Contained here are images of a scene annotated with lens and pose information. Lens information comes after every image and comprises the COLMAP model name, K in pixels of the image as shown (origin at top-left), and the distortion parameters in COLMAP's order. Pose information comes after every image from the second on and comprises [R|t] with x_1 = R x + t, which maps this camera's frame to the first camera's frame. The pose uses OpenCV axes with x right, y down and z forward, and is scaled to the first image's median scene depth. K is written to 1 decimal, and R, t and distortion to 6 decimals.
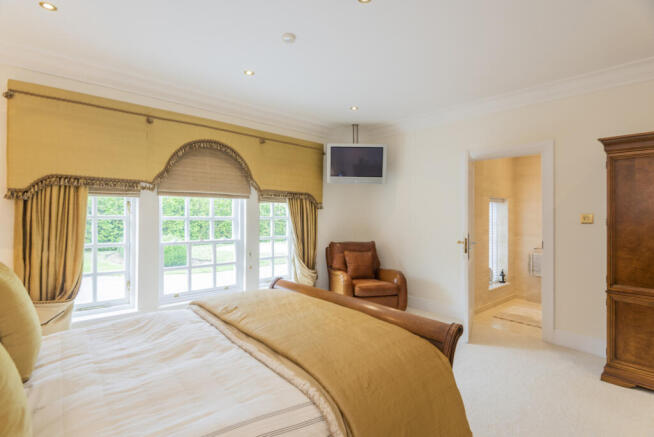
lens RADIAL K [[320.8, 0, 327.0], [0, 320.8, 218.5], [0, 0, 1]] dist [-0.026583, -0.000498]
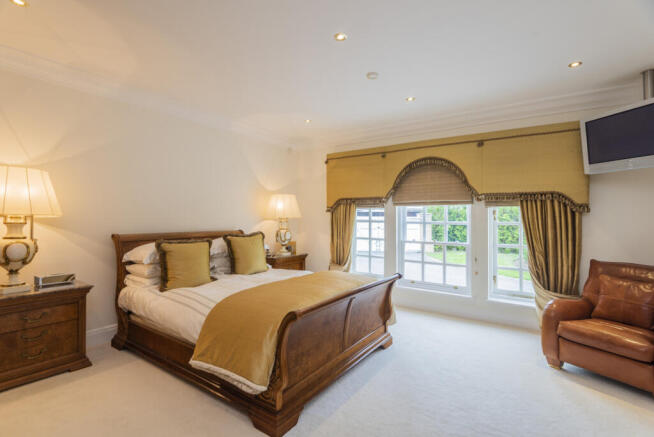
lens RADIAL K [[292.7, 0, 326.3], [0, 292.7, 212.1], [0, 0, 1]] dist [-0.000009, -0.012302]
pose [[0.226218, -0.015445, -0.973954, 0.587921], [-0.006834, 0.999825, -0.017443, -0.018544], [0.974053, 0.010601, 0.226072, 0.371964]]
